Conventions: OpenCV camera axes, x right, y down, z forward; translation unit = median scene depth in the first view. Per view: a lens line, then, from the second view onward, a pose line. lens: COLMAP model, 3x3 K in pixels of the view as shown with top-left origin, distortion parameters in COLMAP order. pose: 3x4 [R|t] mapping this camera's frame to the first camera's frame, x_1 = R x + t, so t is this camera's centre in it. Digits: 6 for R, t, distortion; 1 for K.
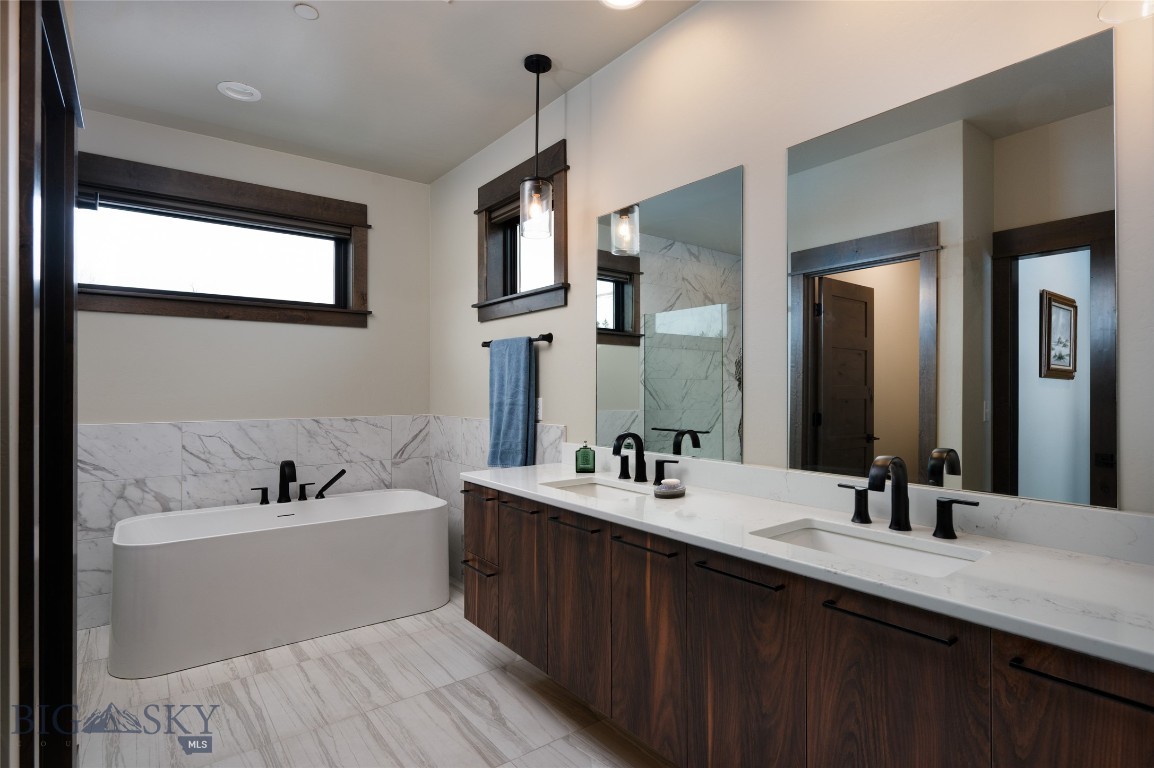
lens RADIAL K [[558.0, 0, 577.0], [0, 558.0, 384.0], [0, 0, 1]] dist [-0.002985, -0.000007]
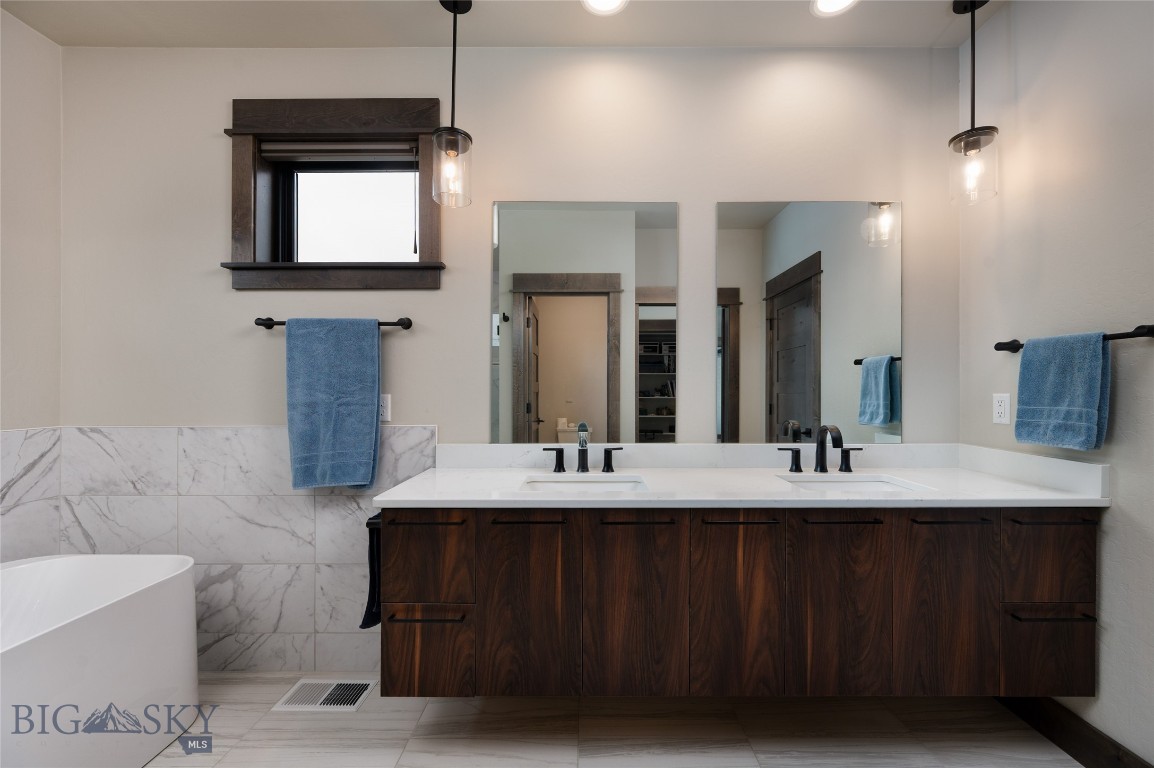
lens RADIAL K [[452.9, 0, 587.5], [0, 452.9, 386.4], [0, 0, 1]] dist [0.000049, -0.000133]
pose [[0.629633, 0.000043, 0.776893, -0.658227], [-0.004437, 0.999984, 0.003540, 0.014711], [-0.776880, -0.005675, 0.629623, 0.561126]]
